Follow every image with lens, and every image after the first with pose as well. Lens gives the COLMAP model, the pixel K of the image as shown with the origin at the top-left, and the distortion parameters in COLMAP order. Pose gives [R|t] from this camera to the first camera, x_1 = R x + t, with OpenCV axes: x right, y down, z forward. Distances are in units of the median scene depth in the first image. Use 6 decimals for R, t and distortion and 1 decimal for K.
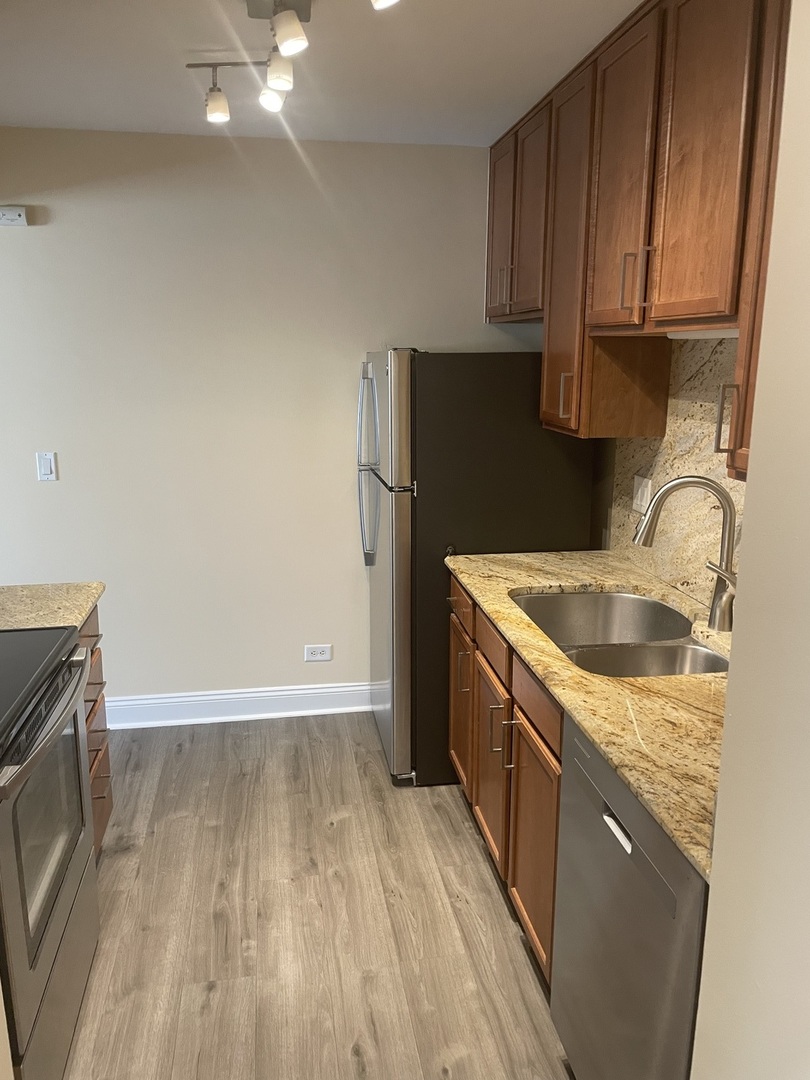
lens RADIAL K [[828.9, 0, 407.0], [0, 828.9, 539.2], [0, 0, 1]] dist [0.082258, -0.111904]
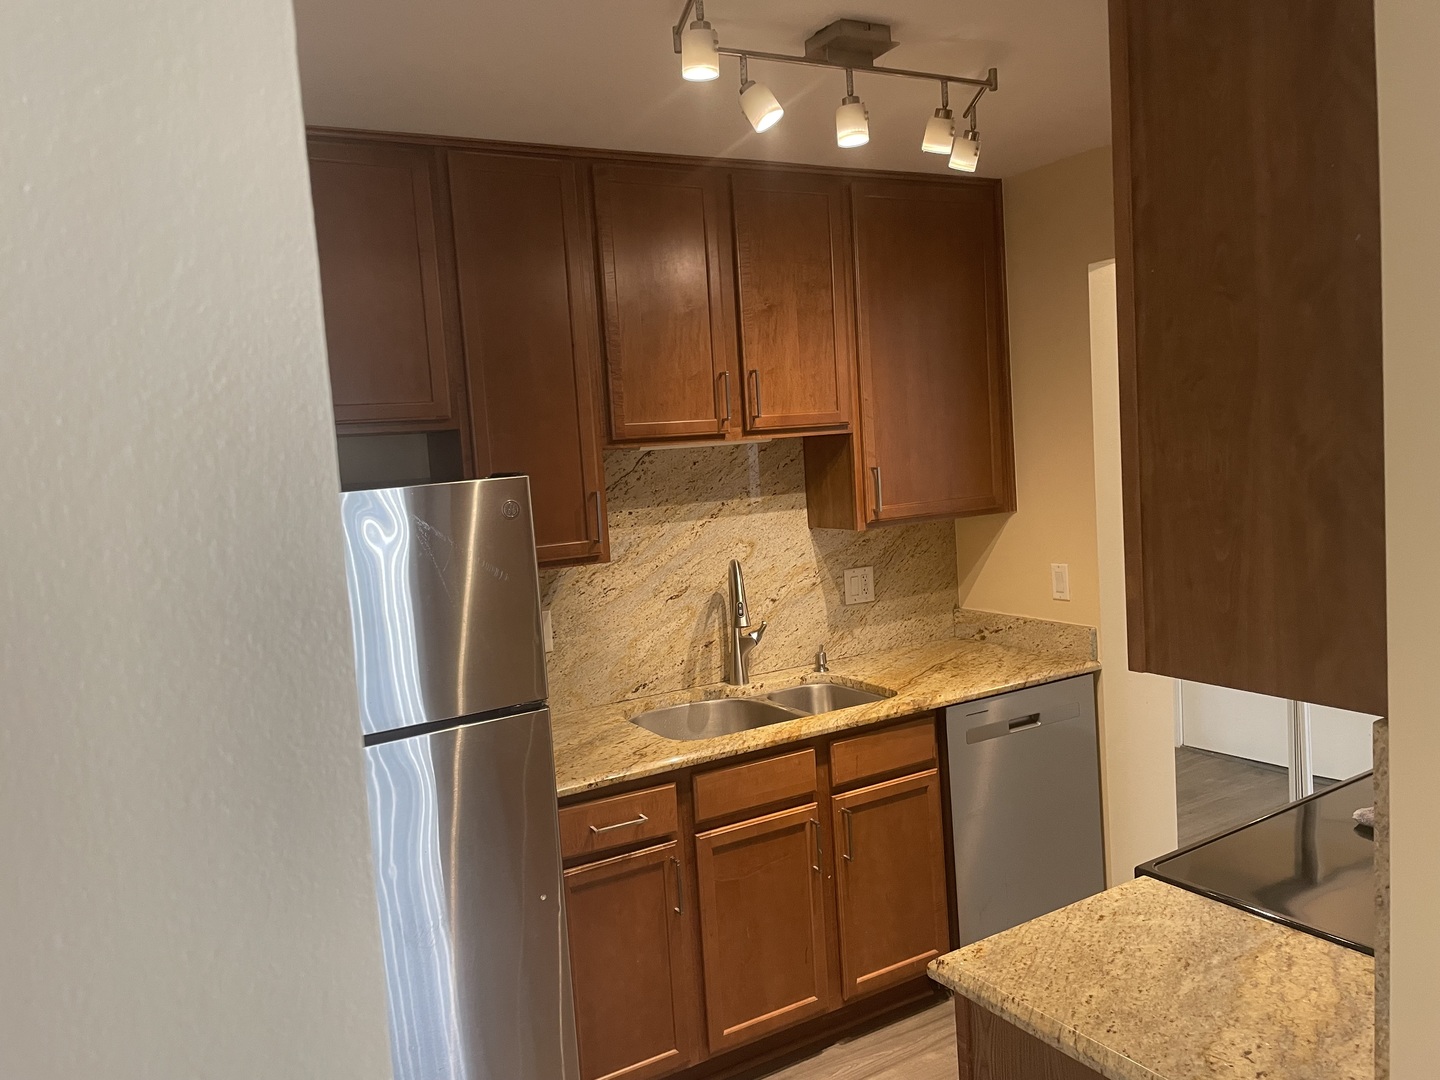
lens RADIAL K [[1105.2, 0, 718.7], [0, 1105.2, 536.5], [0, 0, 1]] dist [0.082258, -0.111904]
pose [[-0.370969, -0.069352, 0.926052, -0.922573], [0.261137, 0.949178, 0.175694, -0.328380], [-0.891173, 0.307003, -0.334006, 1.302671]]
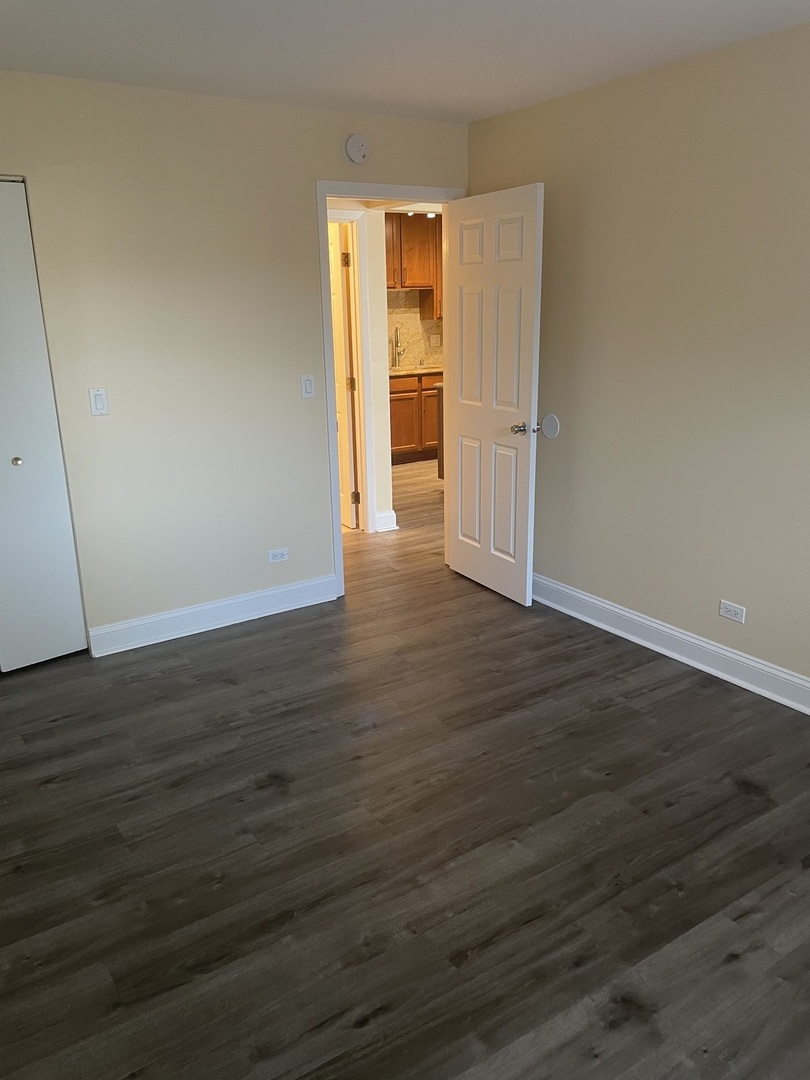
lens RADIAL K [[828.9, 0, 407.0], [0, 828.9, 550.4], [0, 0, 1]] dist [0.082258, -0.111904]
pose [[-0.414001, -0.271912, 0.868716, -2.853224], [0.213093, 0.898875, 0.382904, -0.528167], [-0.884983, 0.343640, -0.314192, 2.166723]]
